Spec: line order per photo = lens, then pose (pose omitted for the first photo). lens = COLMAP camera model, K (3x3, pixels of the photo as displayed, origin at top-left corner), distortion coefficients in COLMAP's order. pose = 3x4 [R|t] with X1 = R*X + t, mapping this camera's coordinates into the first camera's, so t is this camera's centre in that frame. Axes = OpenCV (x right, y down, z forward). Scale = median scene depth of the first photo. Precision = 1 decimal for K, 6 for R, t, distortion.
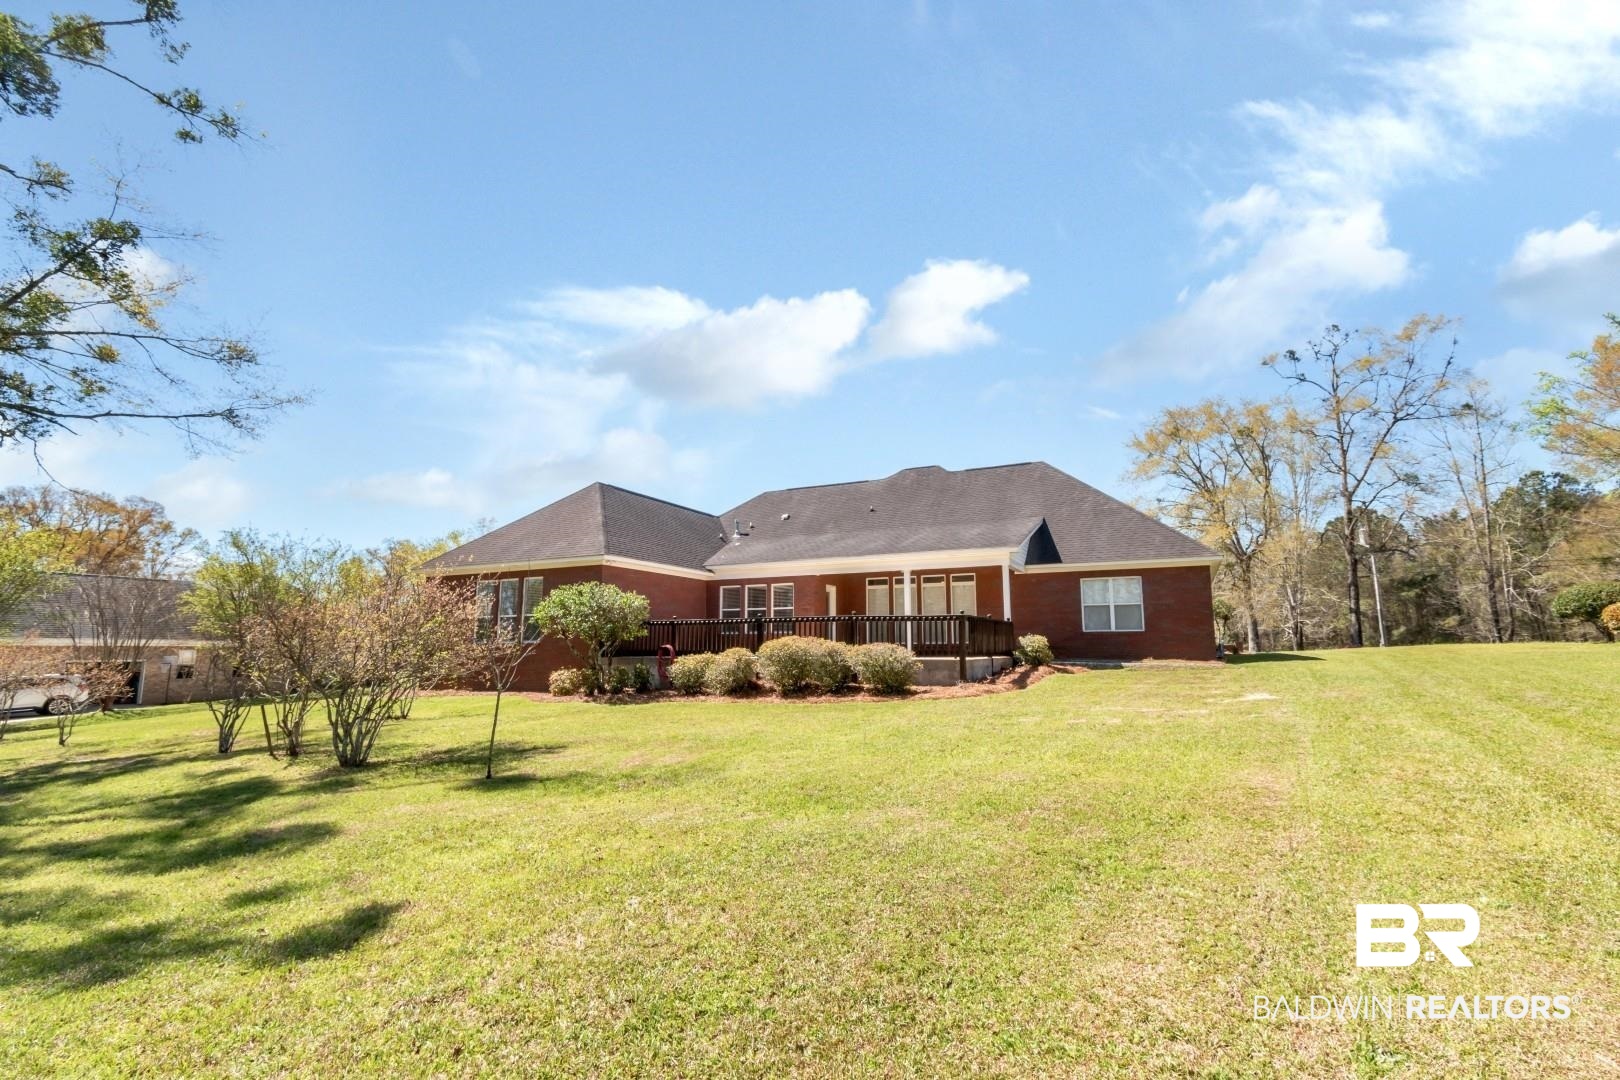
lens RADIAL K [[729.8, 0, 821.0], [0, 729.8, 557.5], [0, 0, 1]] dist [0.002635, -0.000456]
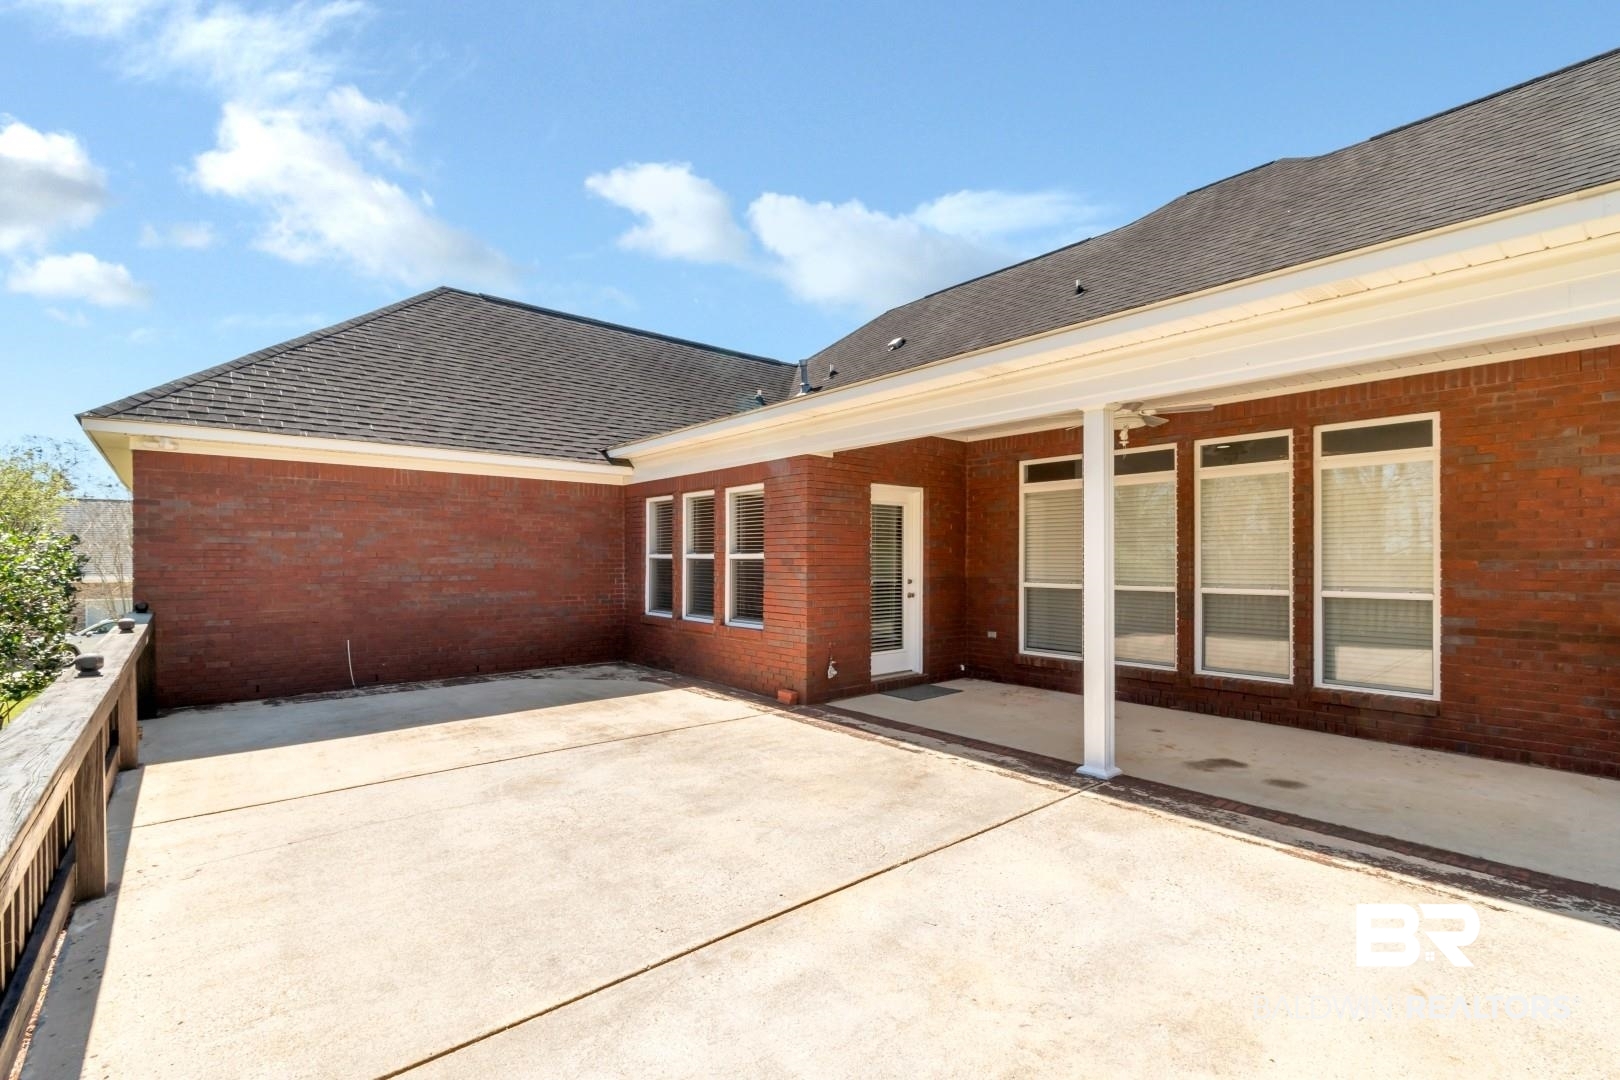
lens RADIAL K [[729.8, 0, 821.0], [0, 729.8, 557.5], [0, 0, 1]] dist [0.002635, -0.000456]
pose [[0.917930, 0.001280, -0.396741, 0.116777], [0.048308, 0.992193, 0.114971, 0.030698], [0.393791, -0.124702, 0.910702, 0.678459]]
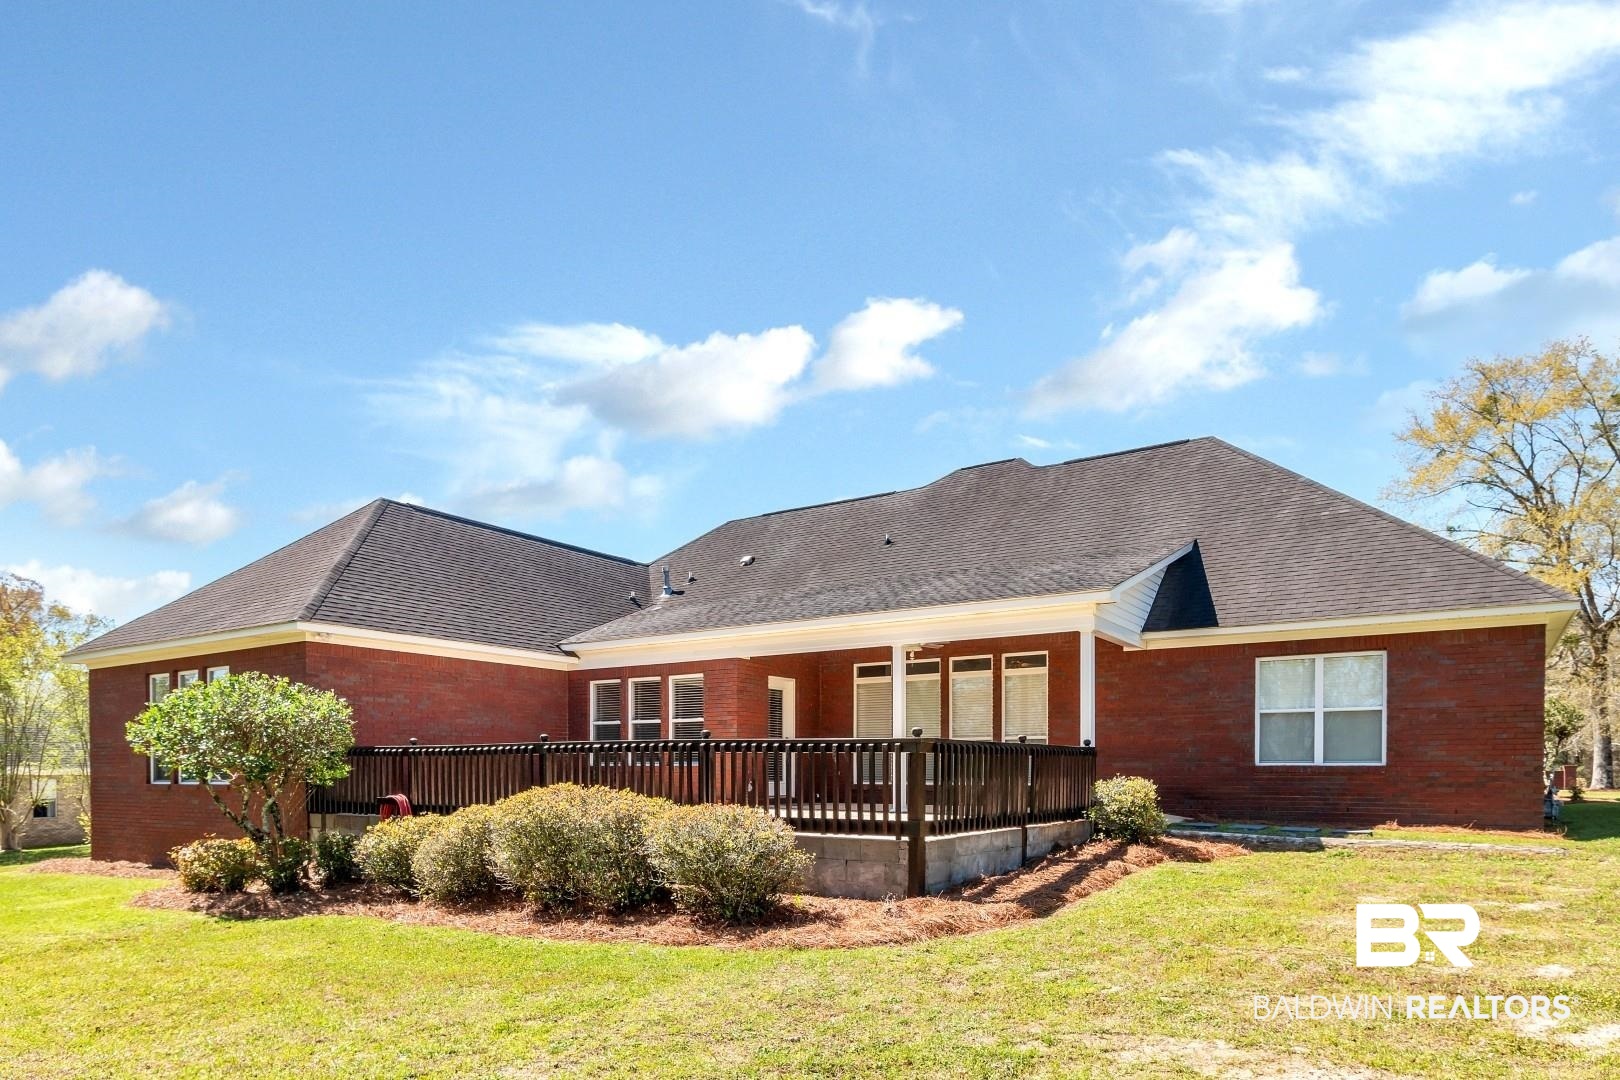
lens RADIAL K [[989.7, 0, 819.6], [0, 989.7, 789.4], [0, 0, 1]] dist [-0.002184, -0.000029]
pose [[0.991594, 0.005275, -0.129279, 0.138256], [0.013343, 0.989673, 0.142724, 0.015963], [0.128697, -0.143249, 0.981283, 0.272636]]
